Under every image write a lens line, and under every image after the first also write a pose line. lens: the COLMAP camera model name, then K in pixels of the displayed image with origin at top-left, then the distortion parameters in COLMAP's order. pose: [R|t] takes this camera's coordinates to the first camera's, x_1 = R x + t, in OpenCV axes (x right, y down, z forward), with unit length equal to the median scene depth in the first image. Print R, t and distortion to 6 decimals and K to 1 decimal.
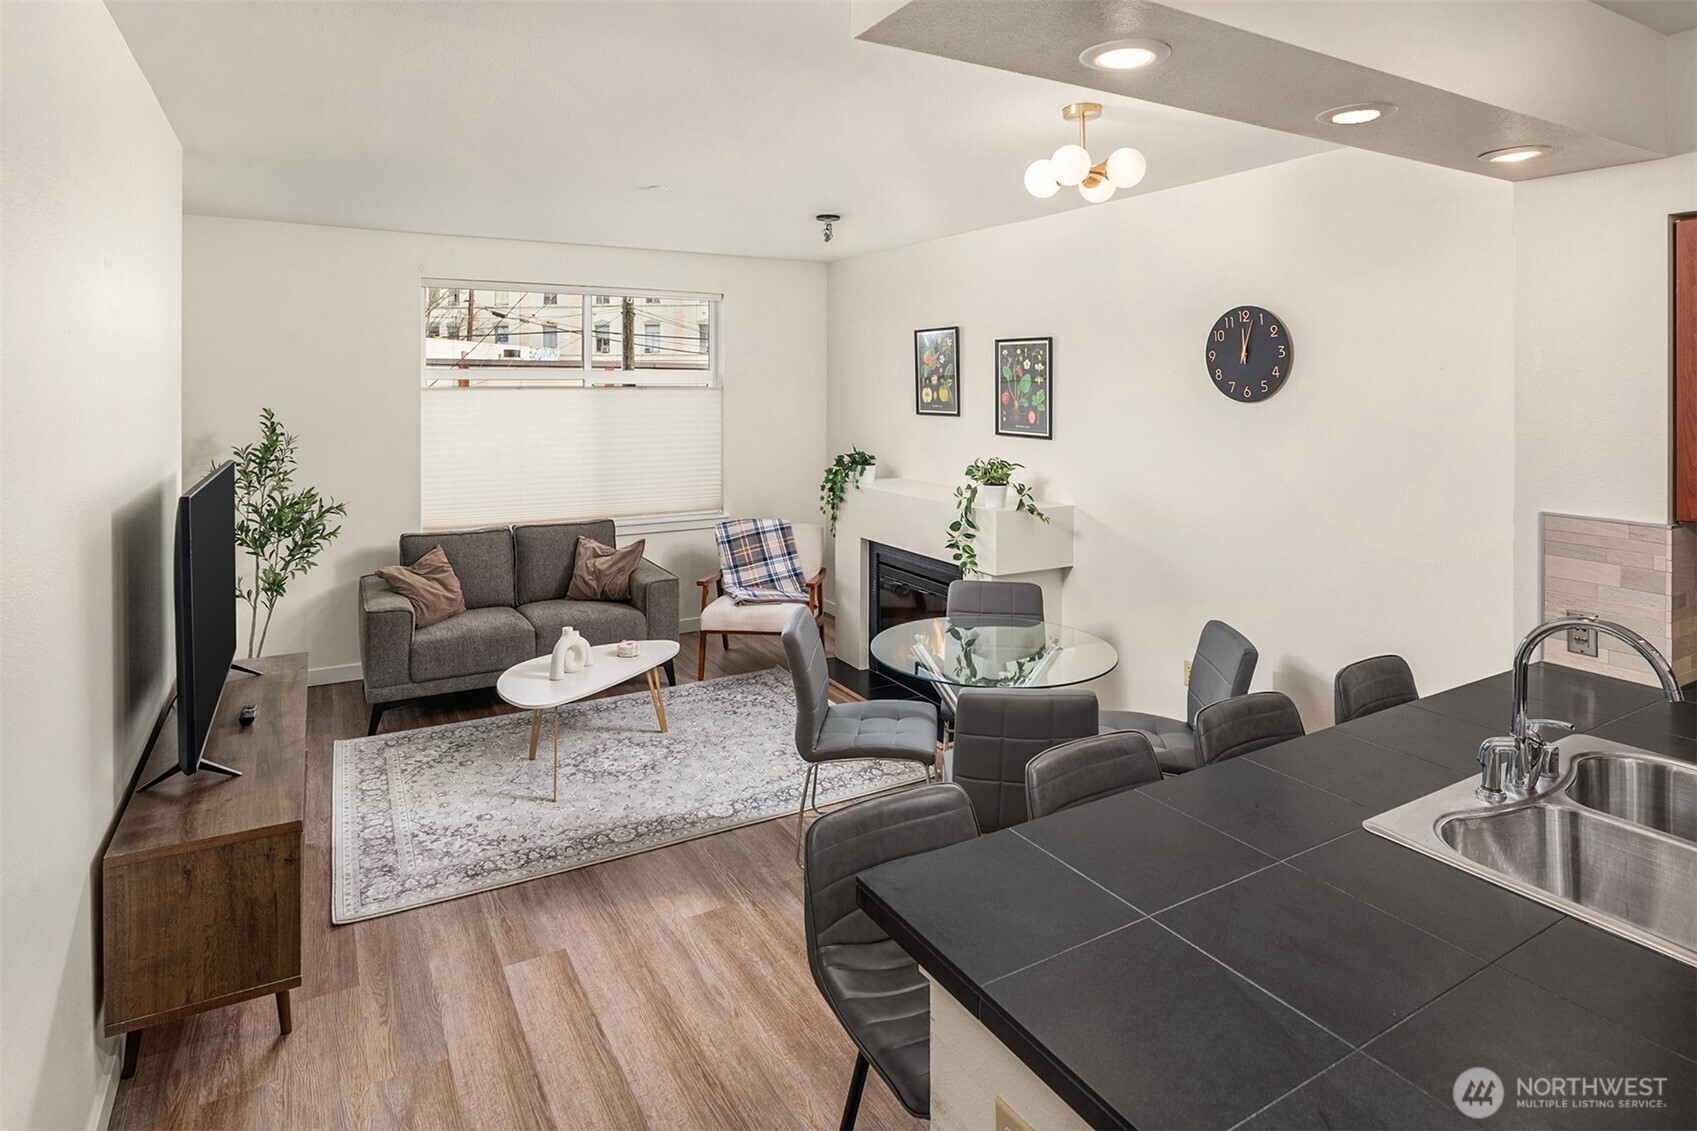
lens RADIAL K [[932.1, 0, 848.5], [0, 932.1, 565.5], [0, 0, 1]] dist [0.000787, 0.000193]
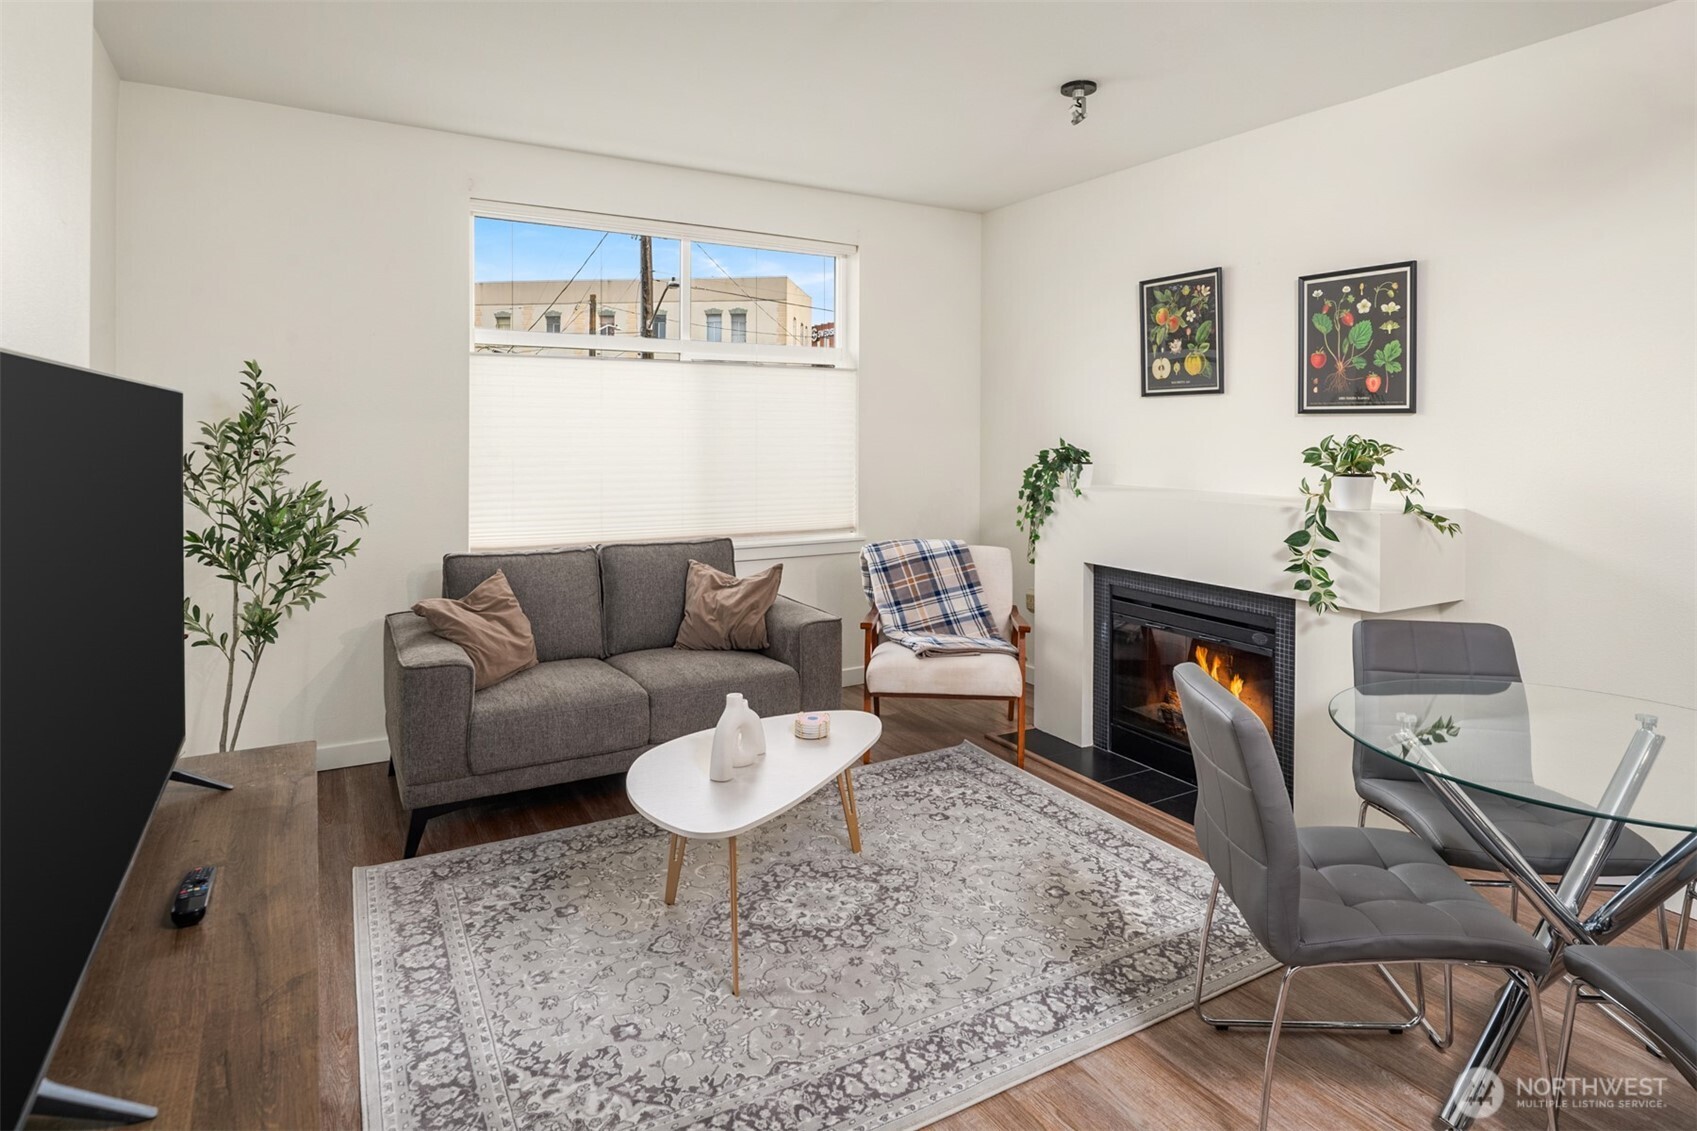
lens RADIAL K [[934.0, 0, 848.1], [0, 934.0, 609.8], [0, 0, 1]] dist [-0.001236, -0.000668]
pose [[0.999989, 0.002067, 0.004232, -0.194967], [-0.002051, 0.999991, -0.003813, 0.010898], [-0.004240, 0.003804, 0.999984, 0.324116]]
